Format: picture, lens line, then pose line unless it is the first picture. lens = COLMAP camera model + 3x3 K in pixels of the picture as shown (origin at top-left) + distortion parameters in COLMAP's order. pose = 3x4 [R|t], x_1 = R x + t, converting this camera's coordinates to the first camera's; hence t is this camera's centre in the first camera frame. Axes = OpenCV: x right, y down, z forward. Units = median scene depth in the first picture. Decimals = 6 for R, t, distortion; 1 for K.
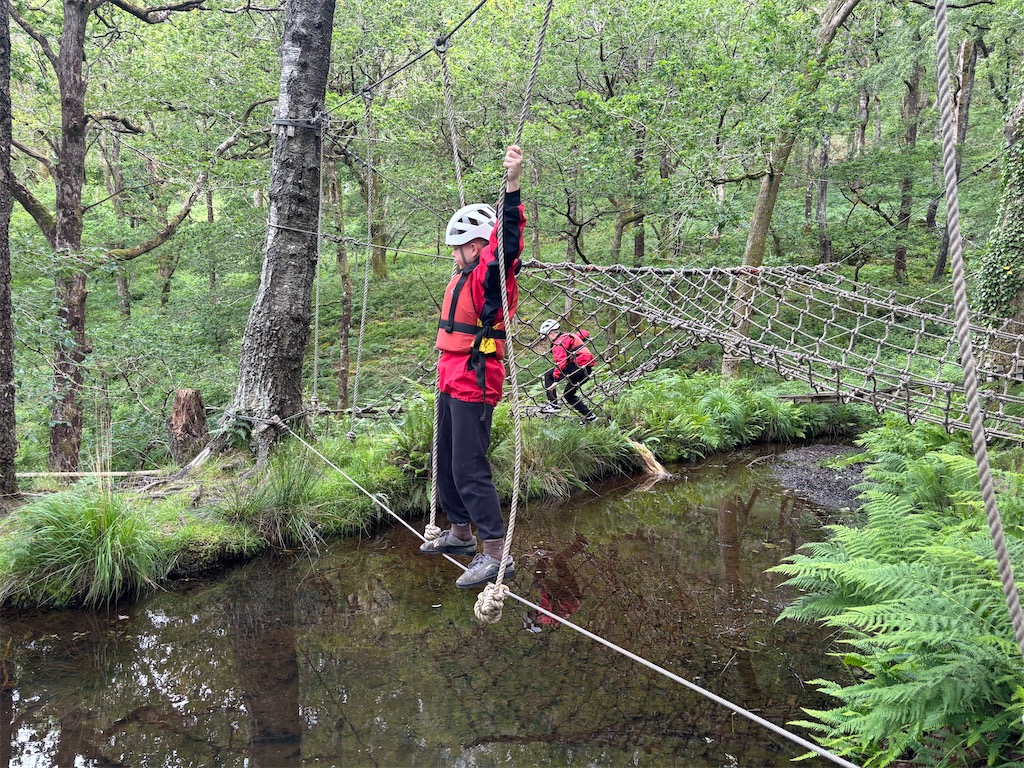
lens RADIAL K [[765.2, 0, 509.7], [0, 765.2, 377.2], [0, 0, 1]] dist [0.017434, -0.019681]
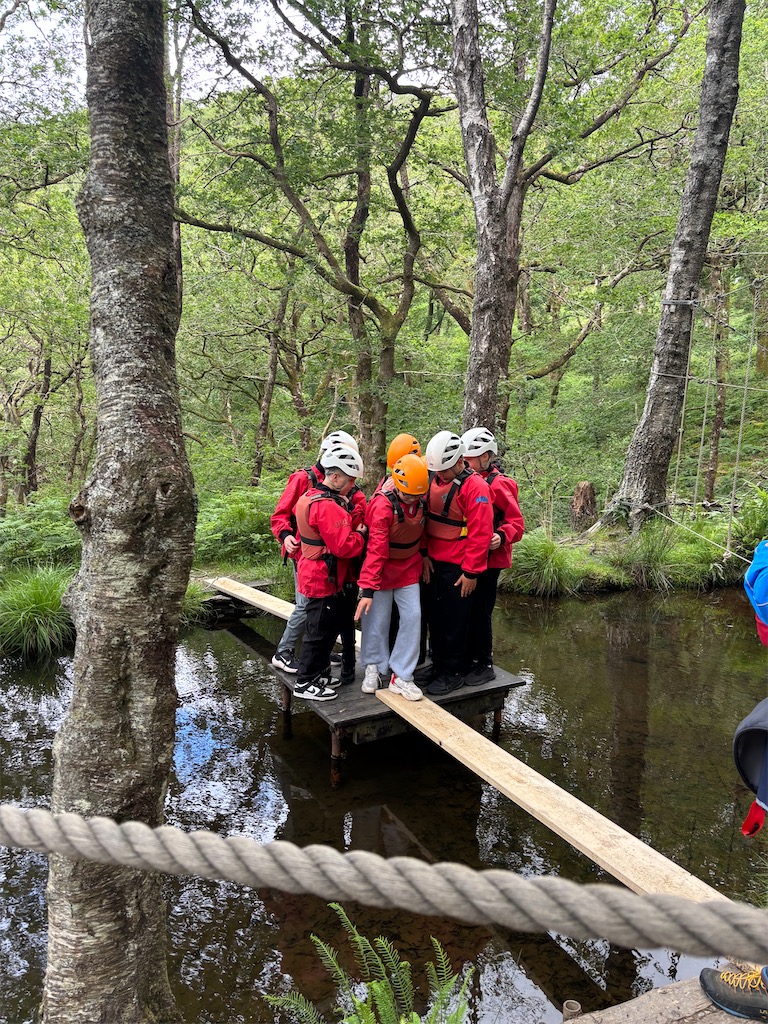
lens RADIAL K [[765.2, 0, 386.2], [0, 765.2, 521.6], [0, 0, 1]] dist [0.017434, -0.019681]
pose [[0.811666, 0.088751, -0.577340, 0.143016], [-0.050977, 0.995381, 0.081347, -0.009354], [0.581893, -0.036595, 0.812442, -0.492529]]
